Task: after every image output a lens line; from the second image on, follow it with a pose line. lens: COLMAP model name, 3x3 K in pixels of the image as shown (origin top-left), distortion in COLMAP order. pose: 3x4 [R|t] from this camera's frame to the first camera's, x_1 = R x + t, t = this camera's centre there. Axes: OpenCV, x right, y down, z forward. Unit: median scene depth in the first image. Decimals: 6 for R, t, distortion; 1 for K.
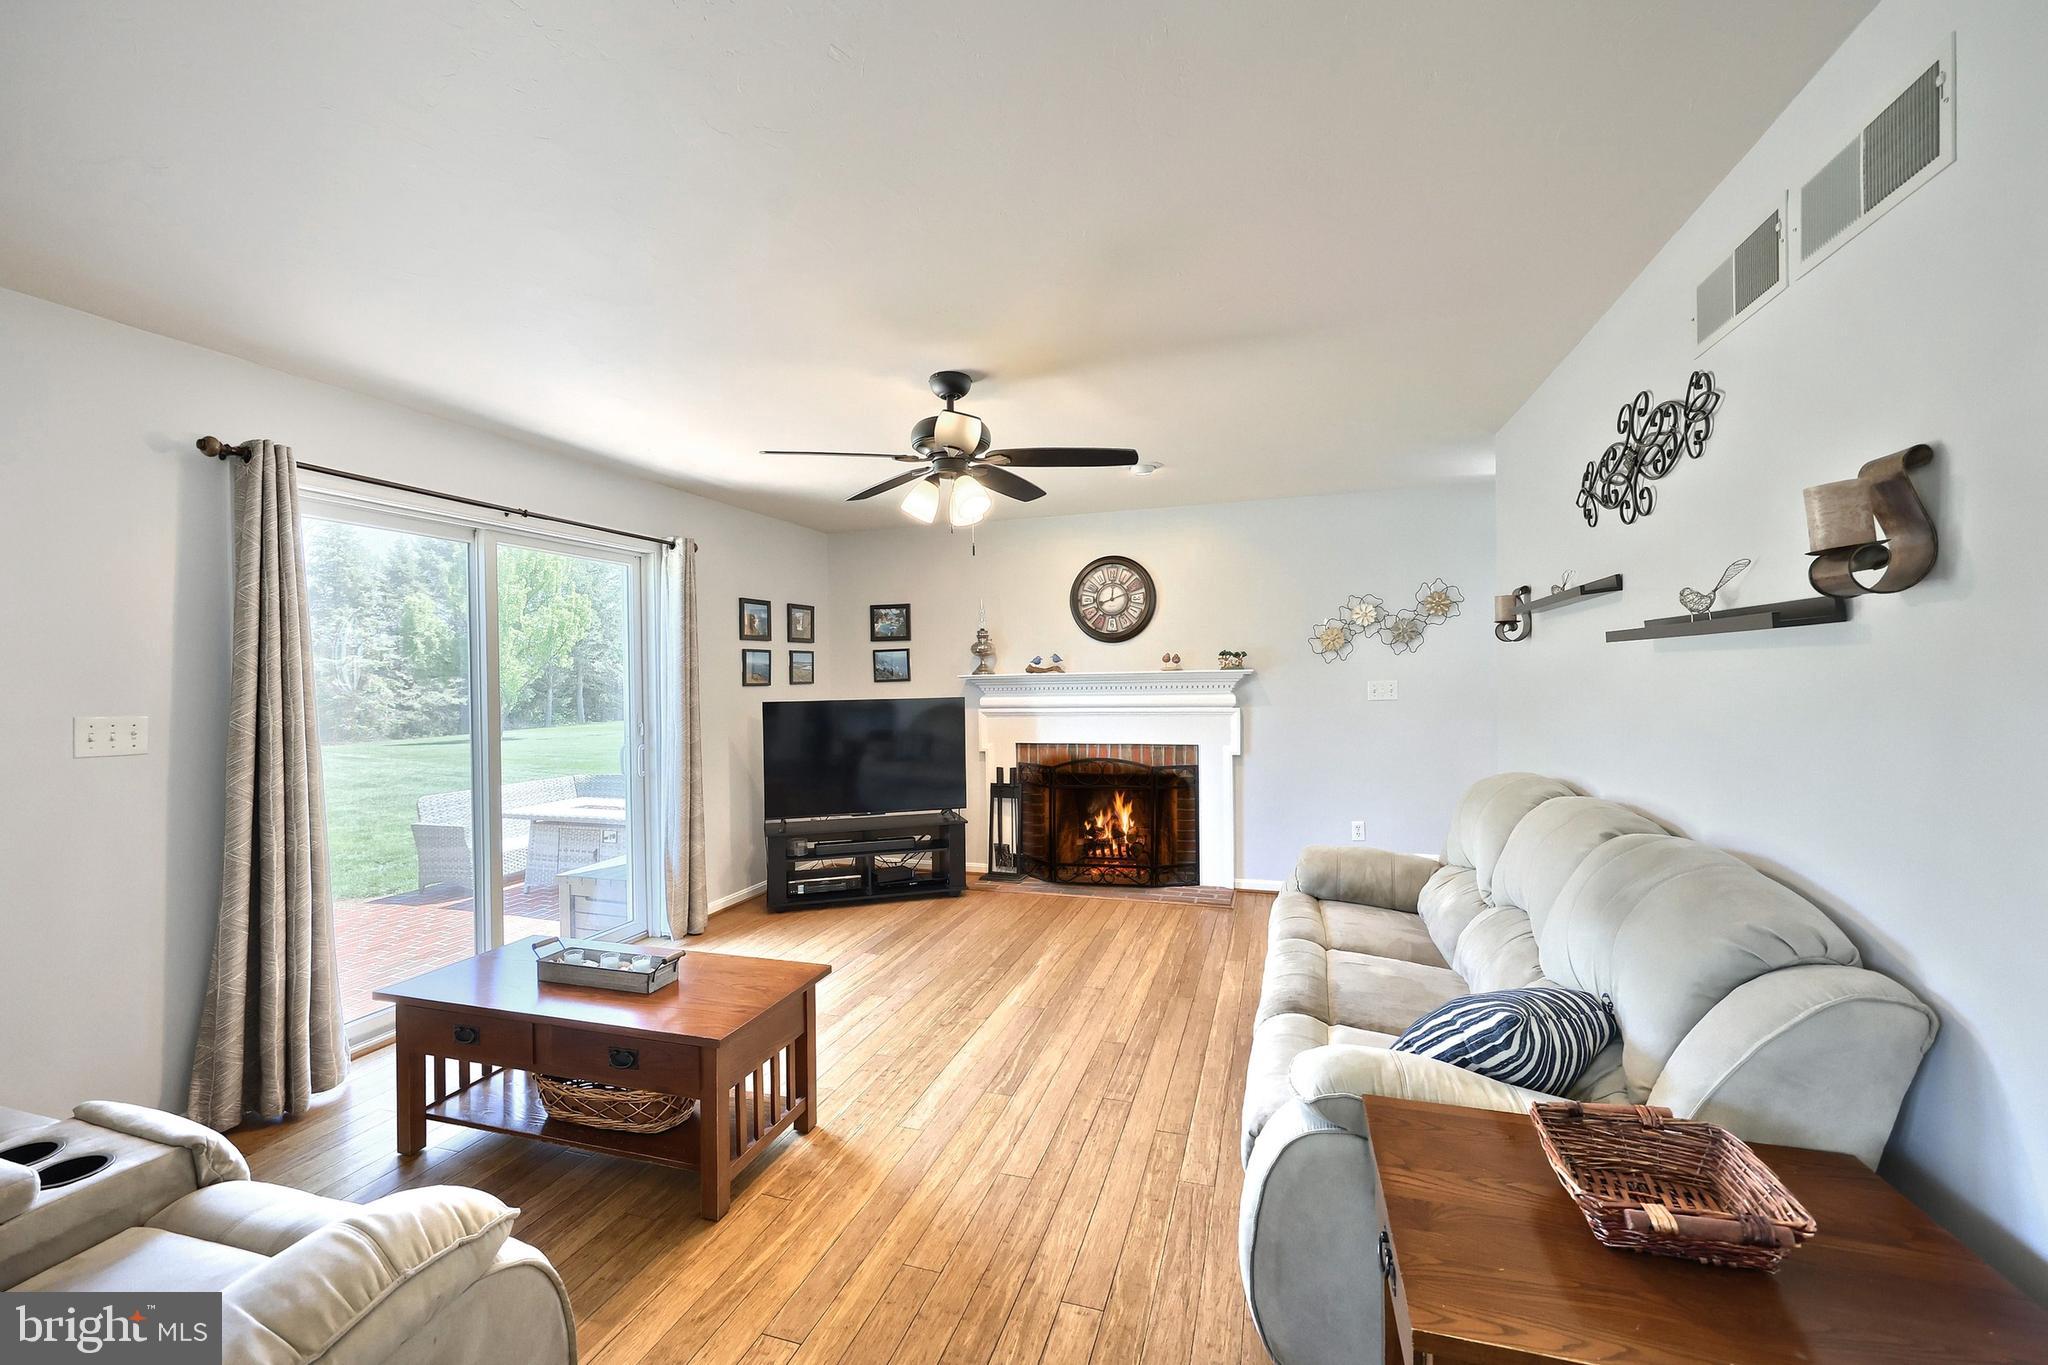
lens RADIAL K [[834.7, 0, 1023.2], [0, 834.7, 681.9], [0, 0, 1]] dist [-0.000595, -0.000517]
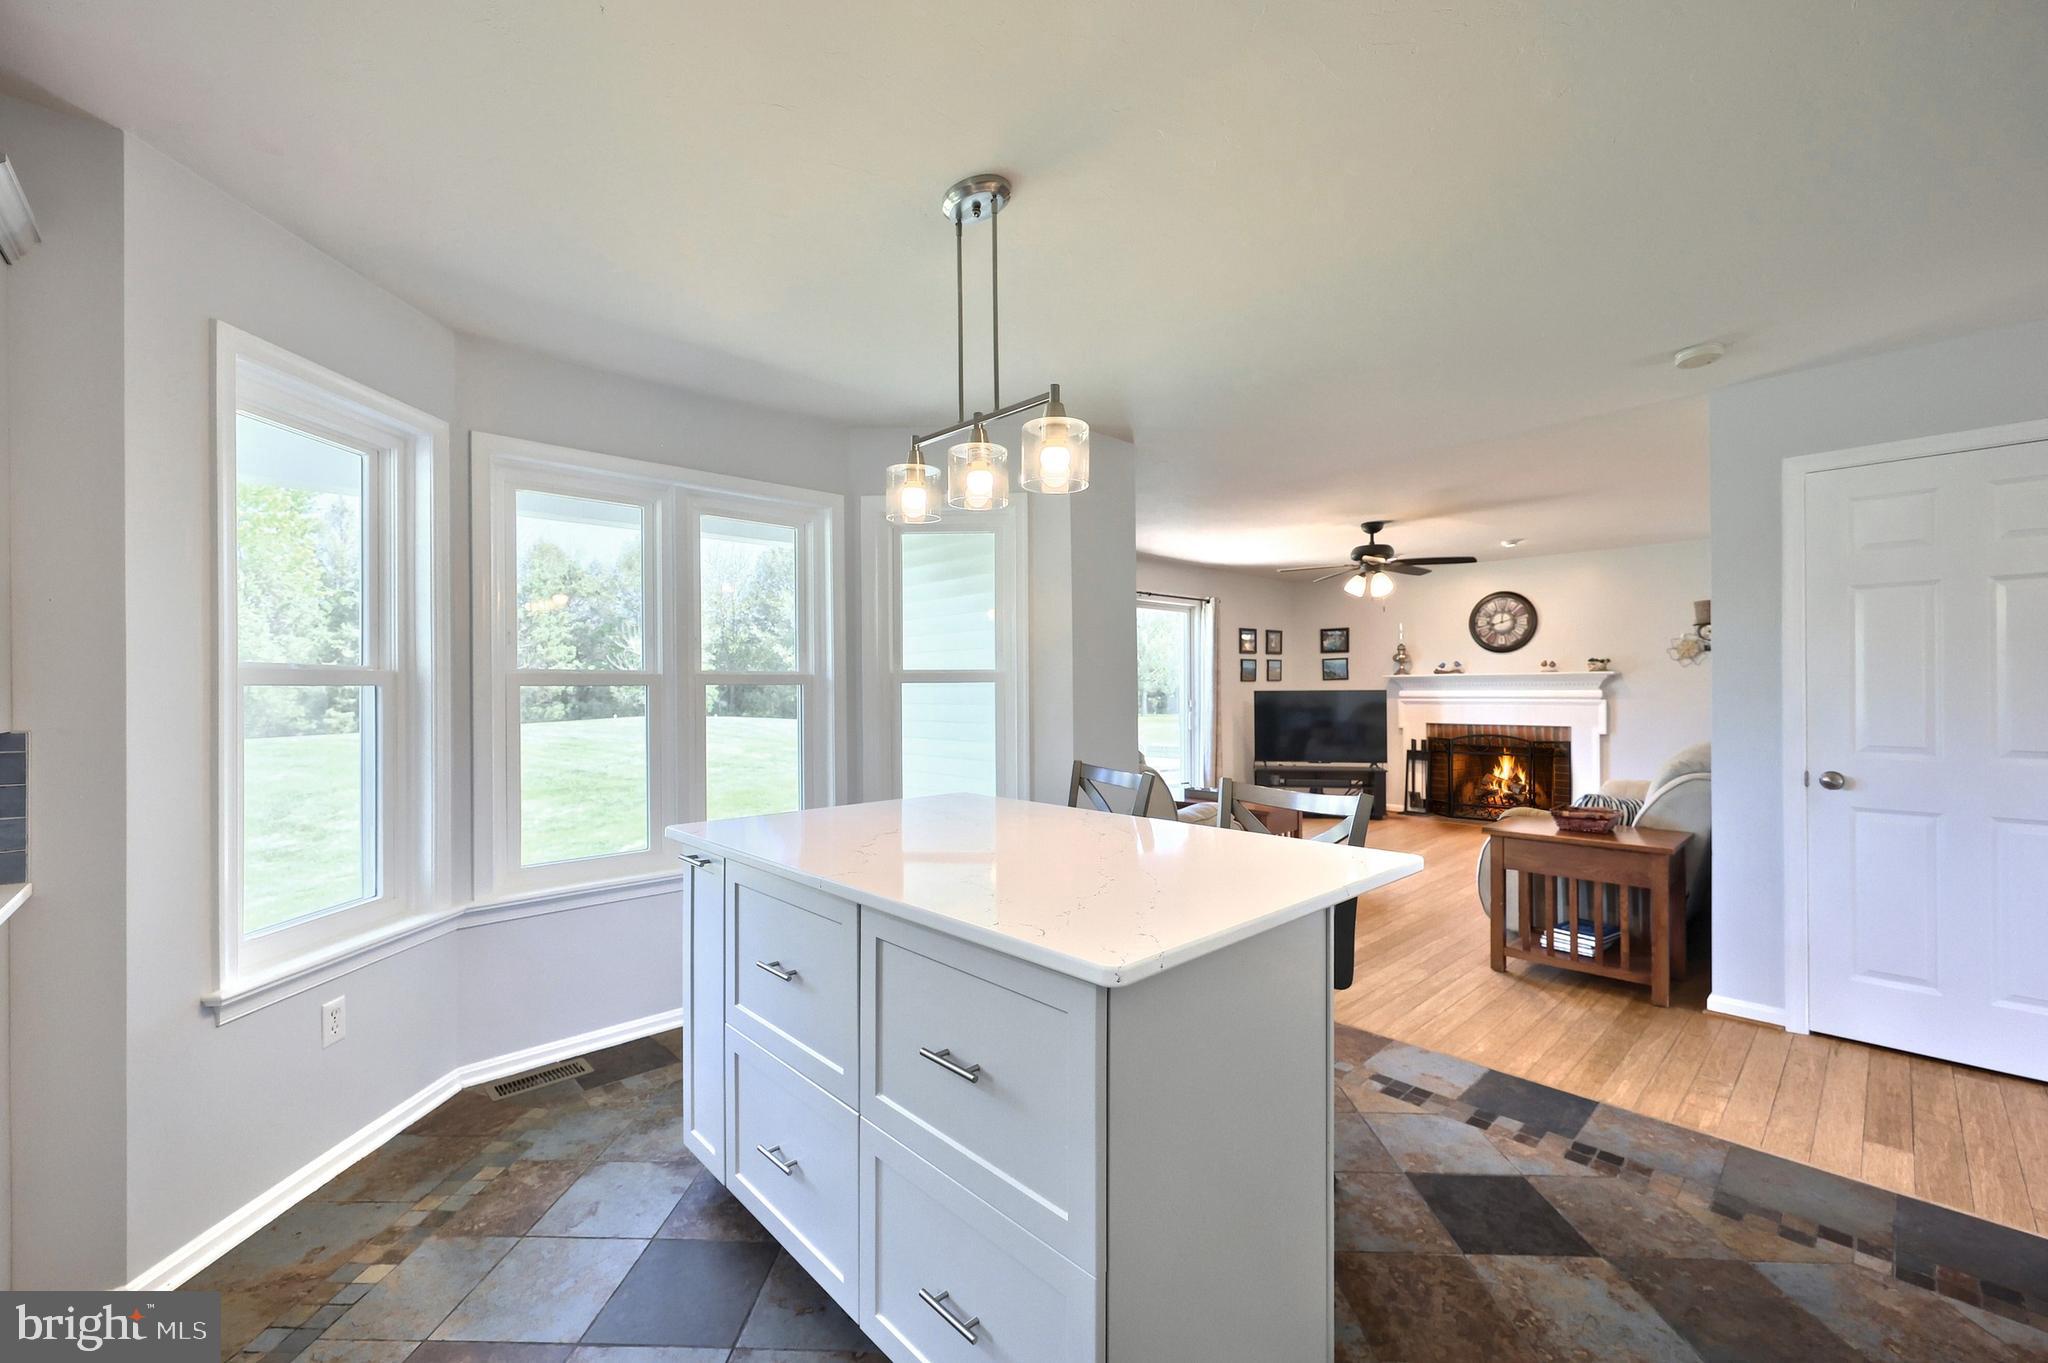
lens RADIAL K [[834.7, 0, 1008.0], [0, 834.7, 686.8], [0, 0, 1]] dist [-0.000595, -0.000517]
pose [[0.870818, 0.010565, -0.491493, 0.073353], [-0.010855, 0.999939, 0.002260, 0.016476], [0.491486, 0.003367, 0.870879, -0.641425]]
